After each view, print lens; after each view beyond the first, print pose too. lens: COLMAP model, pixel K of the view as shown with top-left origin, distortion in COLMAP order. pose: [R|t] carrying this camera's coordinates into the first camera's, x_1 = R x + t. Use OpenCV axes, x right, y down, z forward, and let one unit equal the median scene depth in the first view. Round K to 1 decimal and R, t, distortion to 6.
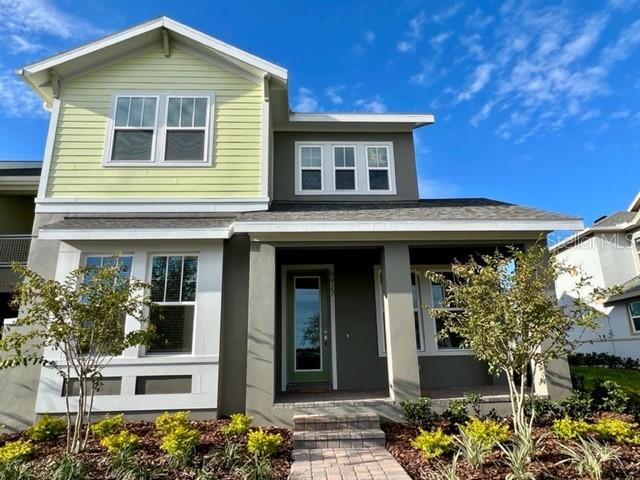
lens RADIAL K [[403.8, 0, 320.0], [0, 403.8, 240.0], [0, 0, 1]] dist [0.002290, 0.000904]
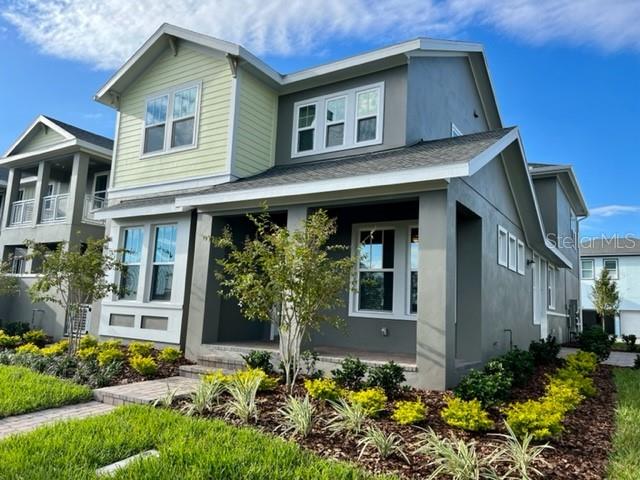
lens RADIAL K [[477.8, 0, 320.0], [0, 477.8, 240.0], [0, 0, 1]] dist [0.037267, -0.004085]
pose [[0.817903, -0.025734, -0.574780, 0.812779], [0.091608, 0.992080, 0.085940, -0.003723], [0.568016, -0.122945, 0.813783, 0.032712]]
